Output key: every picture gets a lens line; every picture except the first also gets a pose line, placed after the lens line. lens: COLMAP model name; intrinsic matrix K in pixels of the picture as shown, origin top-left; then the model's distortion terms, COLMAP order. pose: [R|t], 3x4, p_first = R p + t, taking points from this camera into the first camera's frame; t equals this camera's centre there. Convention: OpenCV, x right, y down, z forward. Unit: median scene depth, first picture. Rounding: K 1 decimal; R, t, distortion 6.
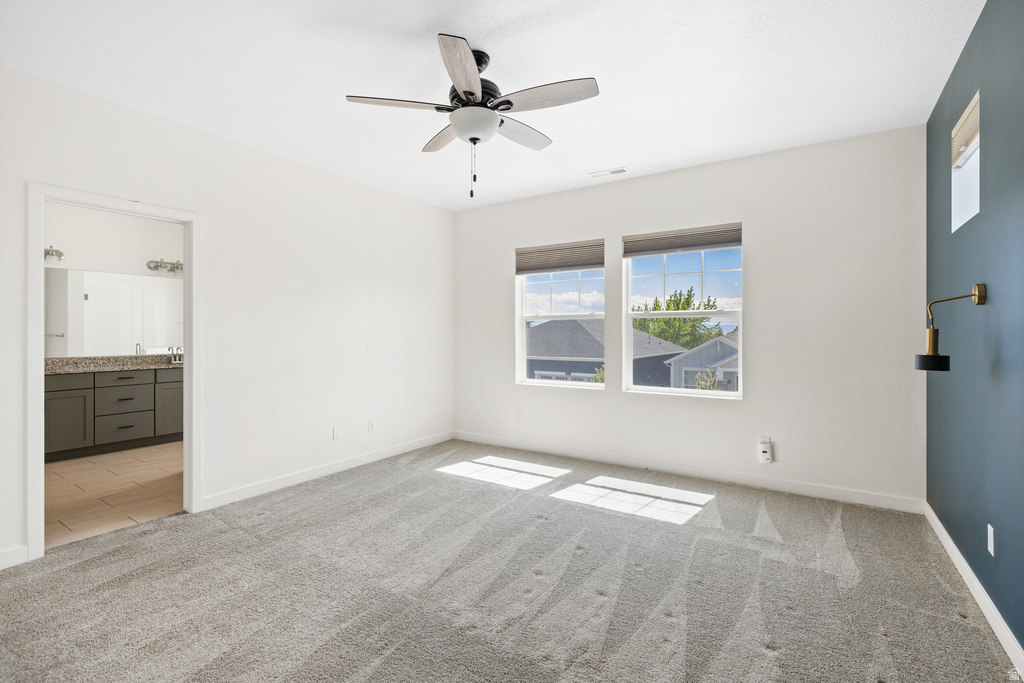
lens RADIAL K [[494.2, 0, 514.3], [0, 494.2, 344.0], [0, 0, 1]] dist [-0.012137, 0.000224]
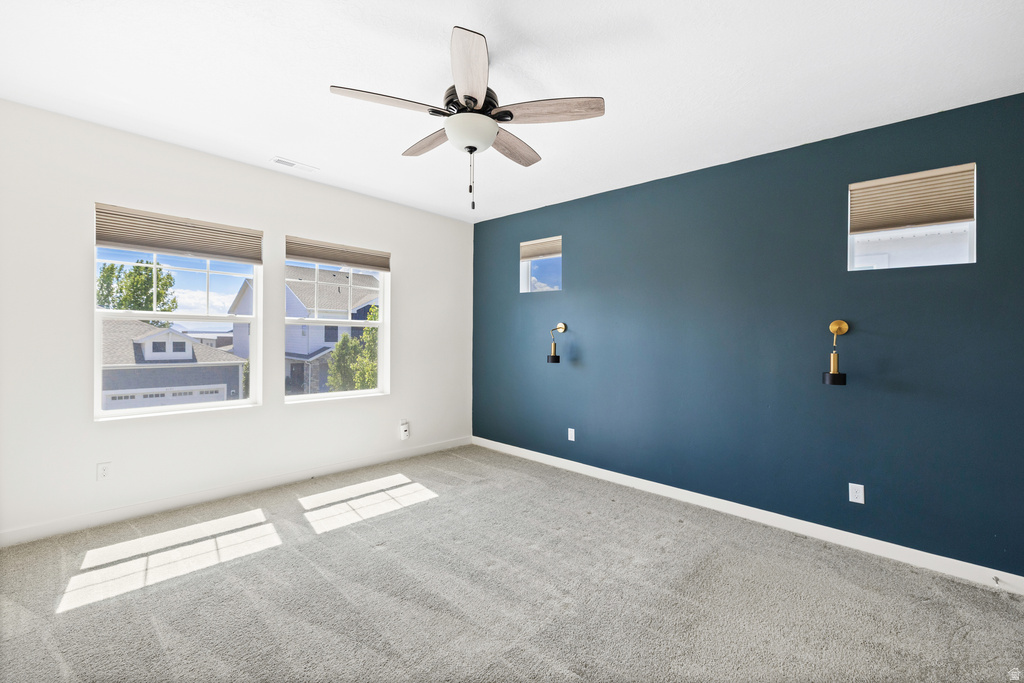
lens RADIAL K [[440.6, 0, 511.8], [0, 440.6, 342.9], [0, 0, 1]] dist [-0.005451, -0.000449]
pose [[0.136164, -0.013259, 0.990598, -0.631812], [-0.000843, 0.999909, 0.013499, -0.034909], [-0.990686, -0.002673, 0.136140, 0.558068]]
